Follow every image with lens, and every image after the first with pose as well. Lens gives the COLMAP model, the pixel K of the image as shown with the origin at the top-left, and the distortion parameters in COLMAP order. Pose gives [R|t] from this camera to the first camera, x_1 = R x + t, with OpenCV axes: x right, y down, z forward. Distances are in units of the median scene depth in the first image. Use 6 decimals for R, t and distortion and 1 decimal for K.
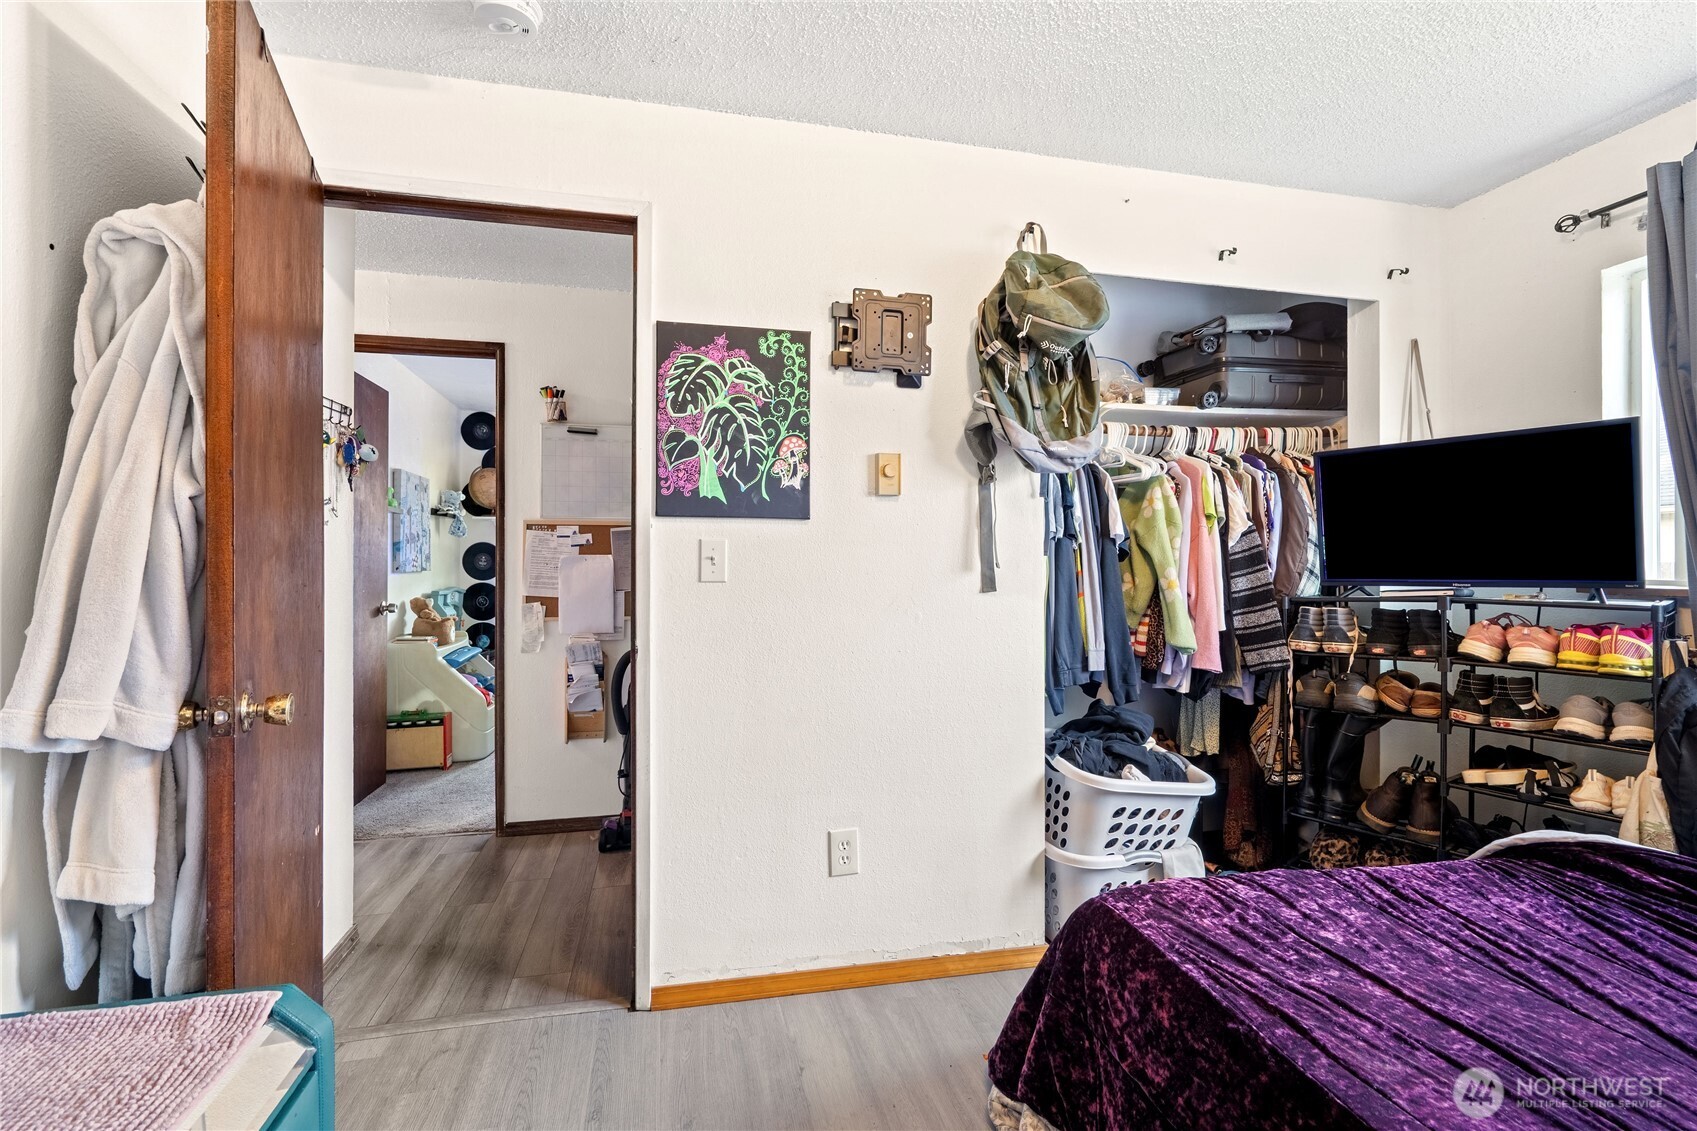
lens RADIAL K [[813.8, 0, 846.0], [0, 813.8, 573.3], [0, 0, 1]] dist [0.000662, 0.039344]
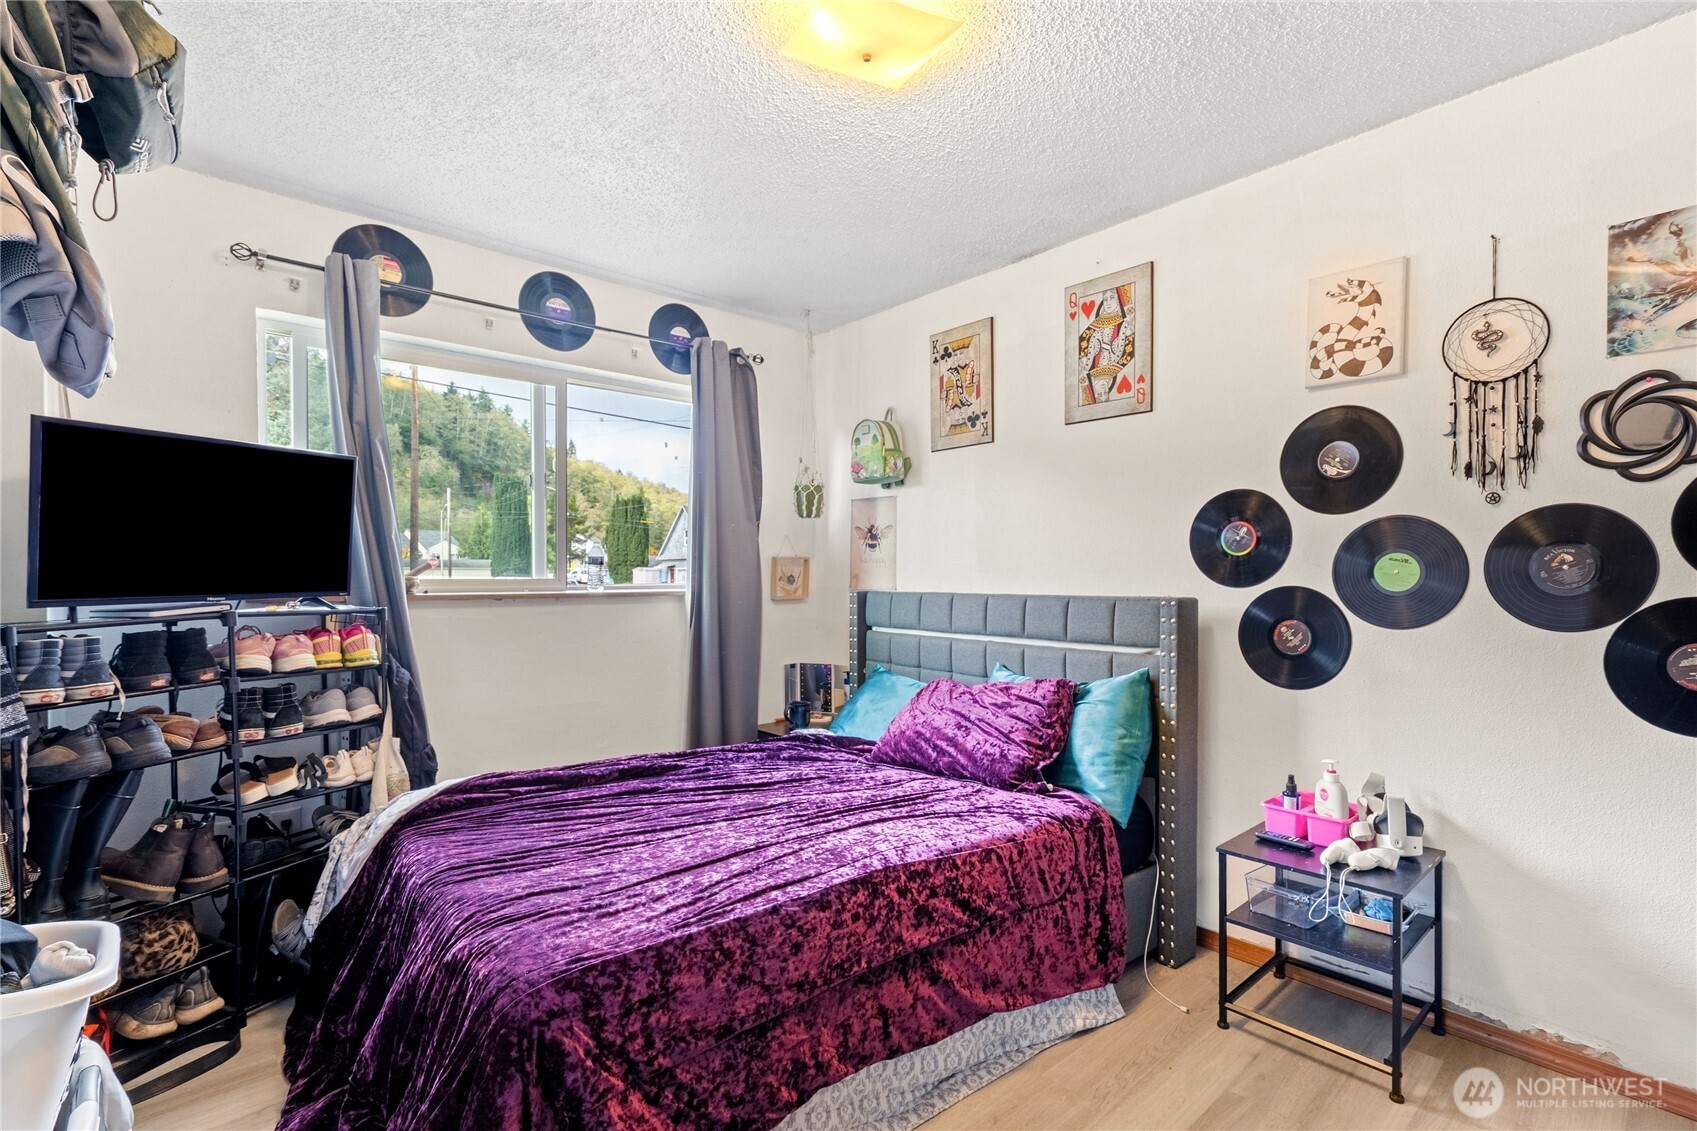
lens RADIAL K [[784.2, 0, 886.3], [0, 784.2, 566.9], [0, 0, 1]] dist [-0.022149, -0.000492]
pose [[-0.501747, 0.002989, 0.865009, -0.401489], [0.005211, 0.999986, -0.000433, -0.017417], [-0.864999, 0.004290, -0.501756, 0.835669]]
